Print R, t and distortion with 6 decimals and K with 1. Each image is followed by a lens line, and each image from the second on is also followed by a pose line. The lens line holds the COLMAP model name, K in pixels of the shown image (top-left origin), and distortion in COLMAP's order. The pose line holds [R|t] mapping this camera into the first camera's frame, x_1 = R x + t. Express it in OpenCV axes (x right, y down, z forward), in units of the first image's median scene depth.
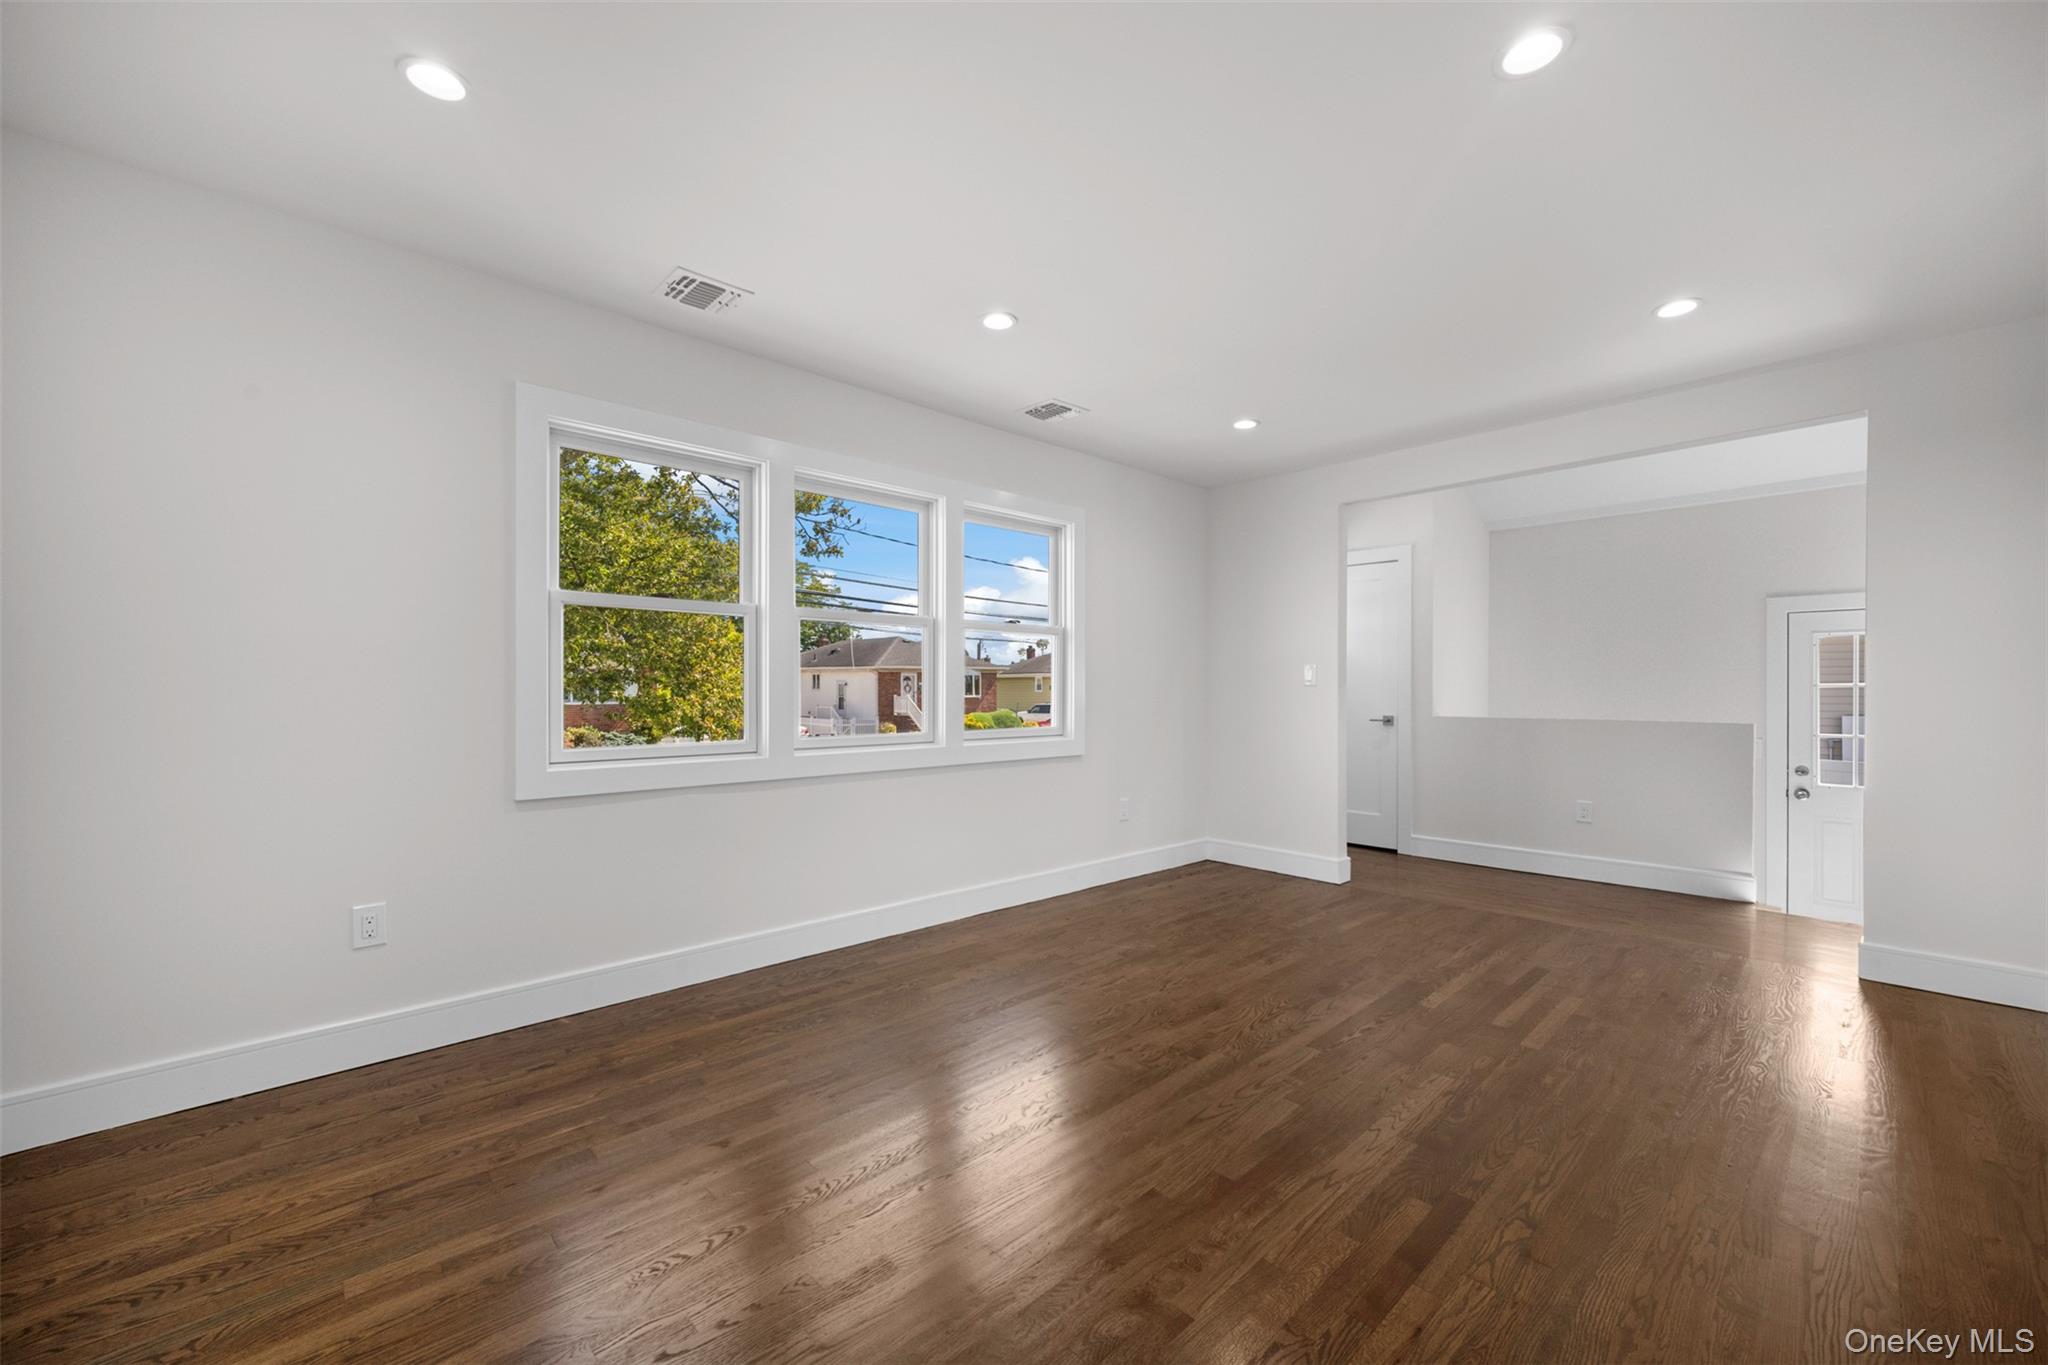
lens RADIAL K [[823.9, 0, 1019.3], [0, 823.9, 686.8], [0, 0, 1]] dist [0.001603, -0.000027]
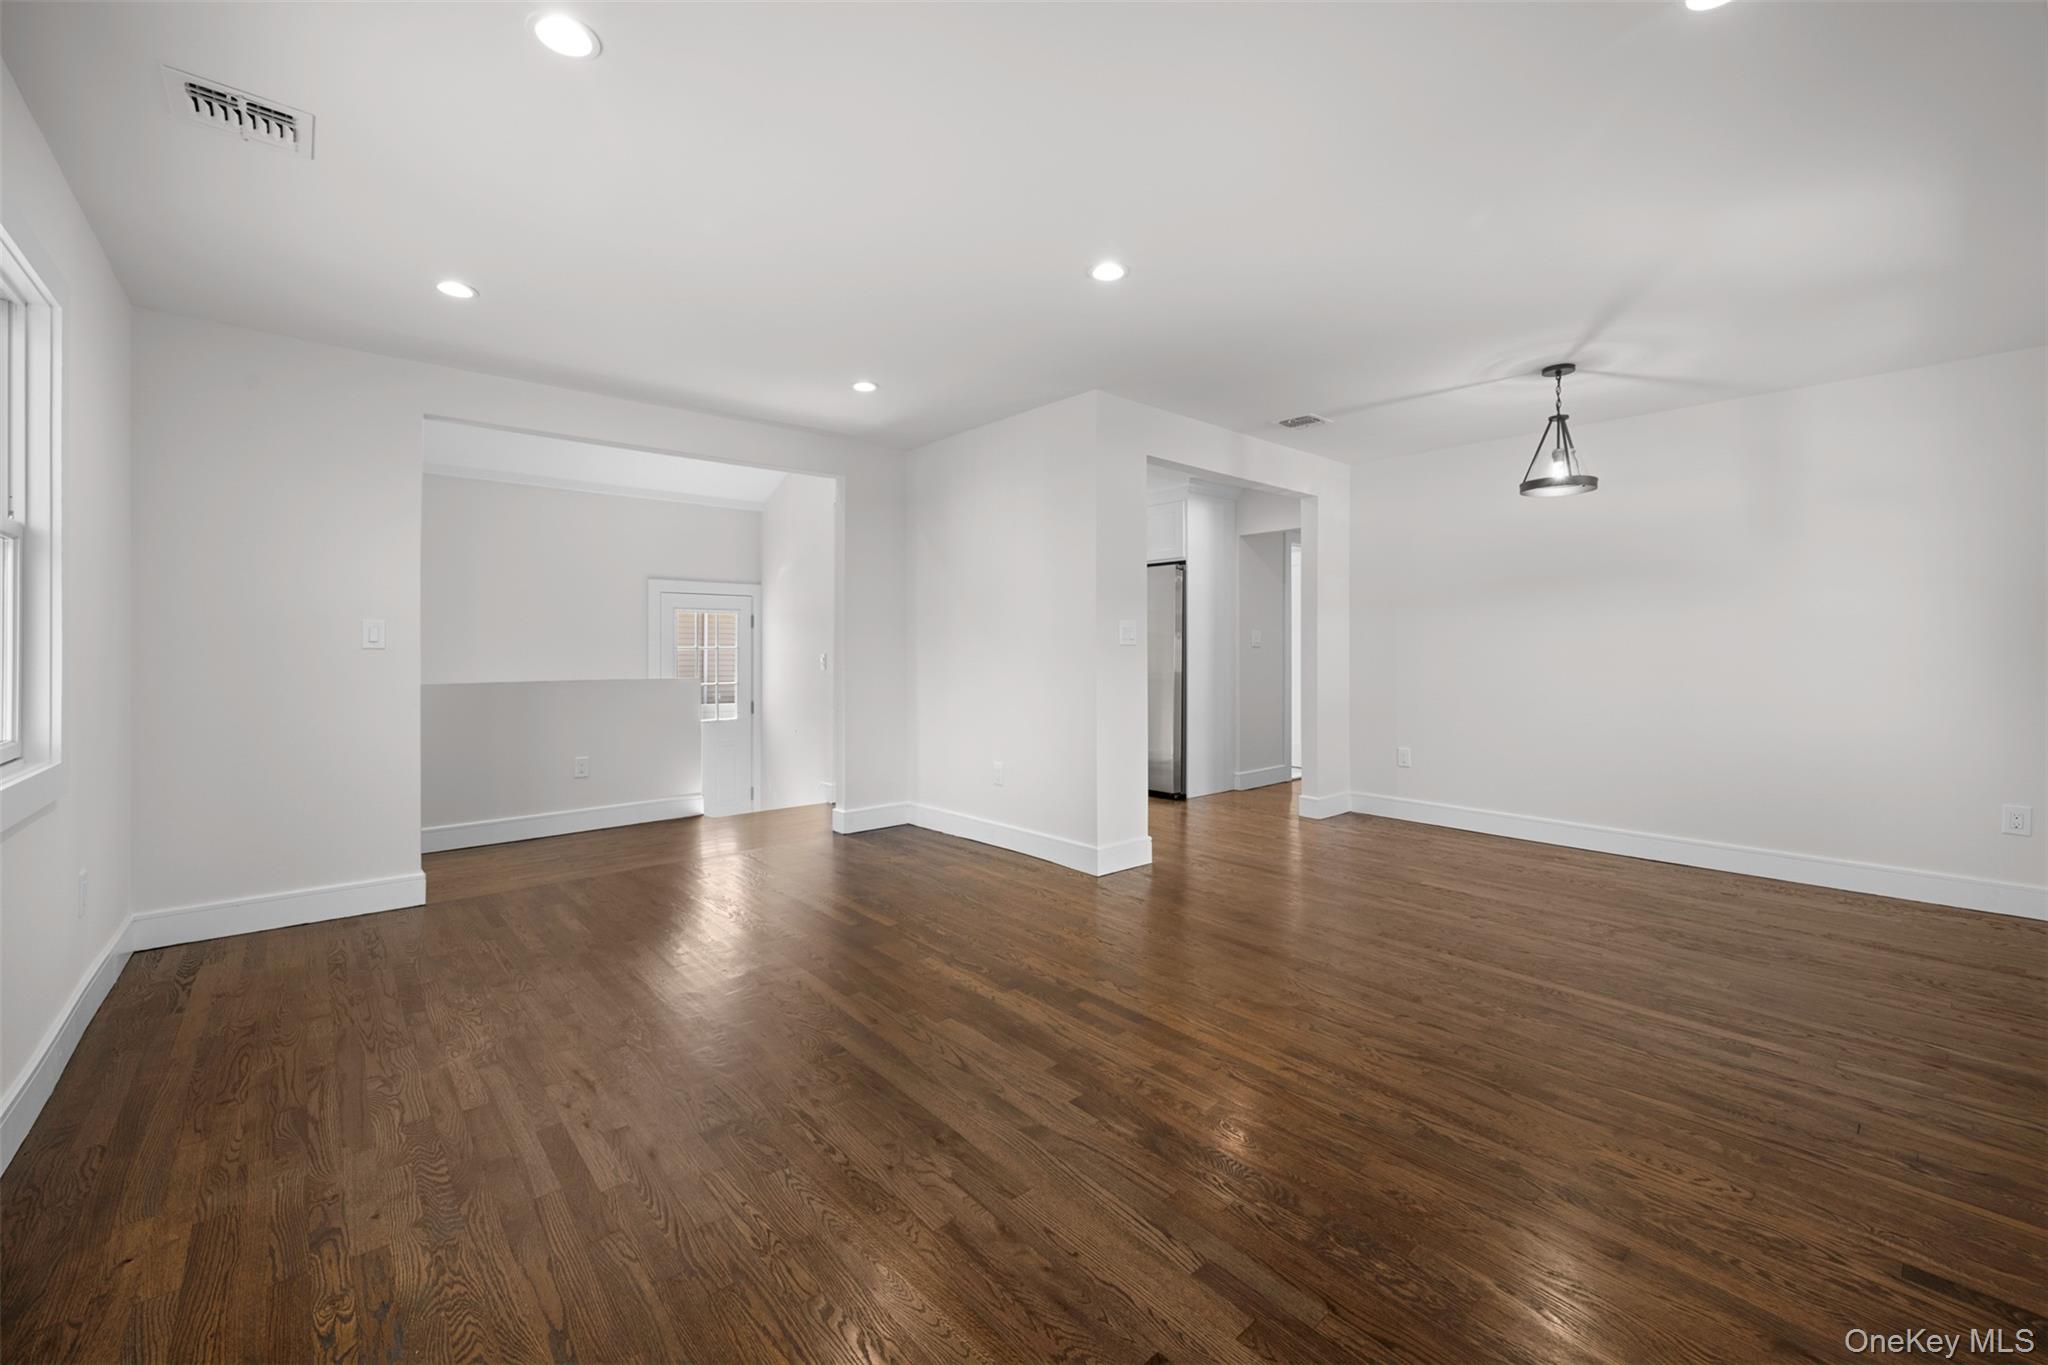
lens RADIAL K [[823.9, 0, 1049.6], [0, 823.9, 641.6], [0, 0, 1]] dist [0.001603, -0.000027]
pose [[0.012945, 0.007515, 0.999888, -0.533099], [0.000088, 0.999972, -0.007517, -0.003261], [-0.999916, 0.000185, 0.012944, 0.562552]]
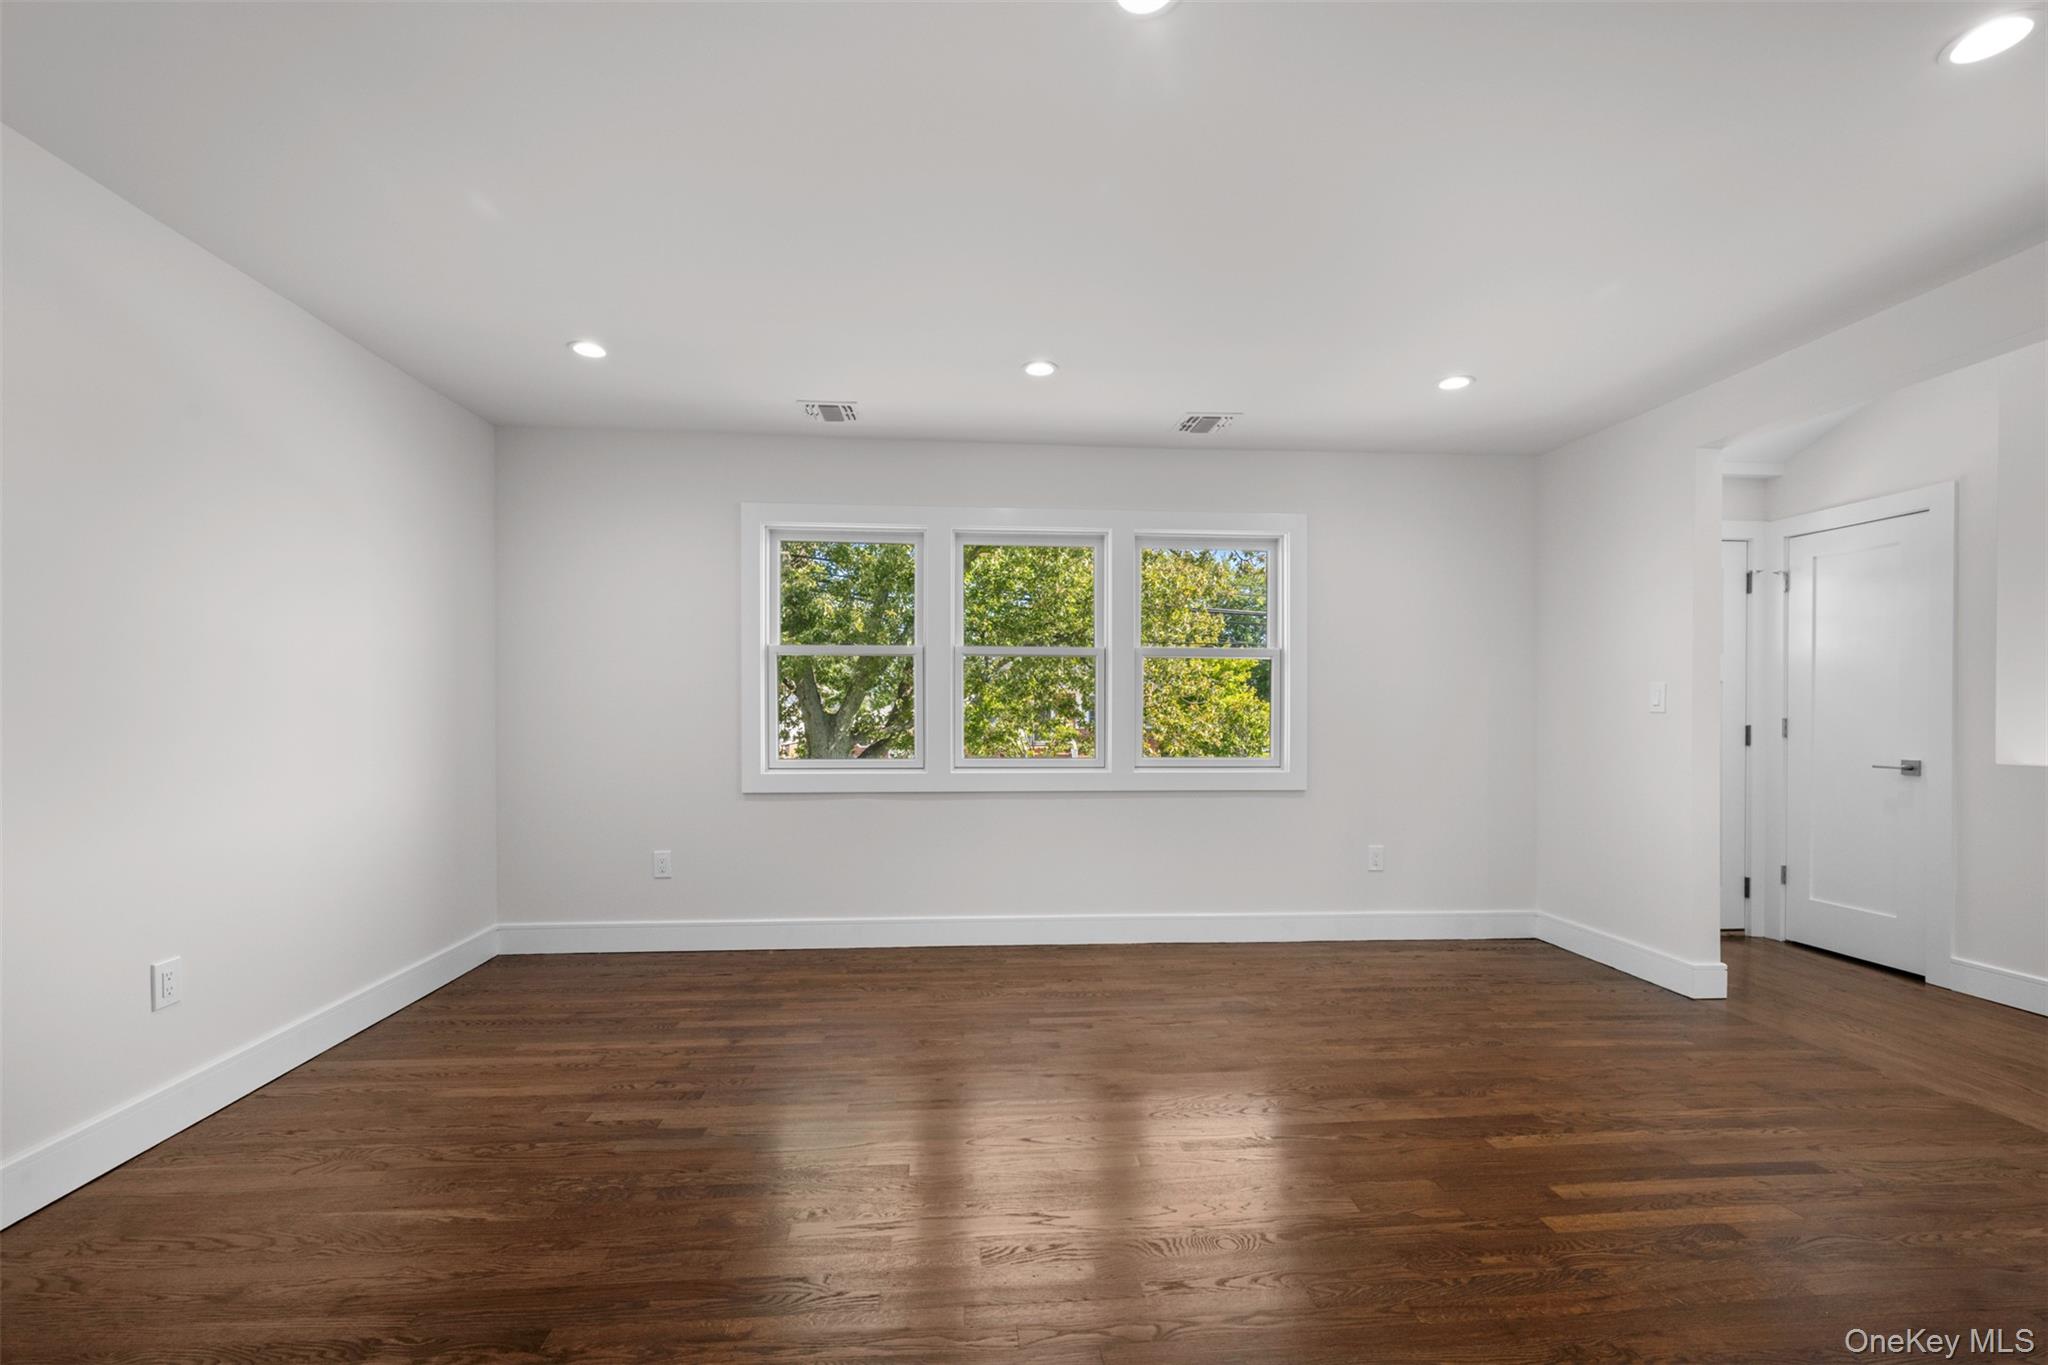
lens RADIAL K [[823.9, 0, 991.9], [0, 823.9, 722.8], [0, 0, 1]] dist [0.001603, -0.000027]
pose [[0.776680, 0.005196, -0.629874, 0.517574], [-0.000219, 0.999968, 0.007979, 0.001510], [0.629895, -0.006060, 0.776657, 0.118987]]
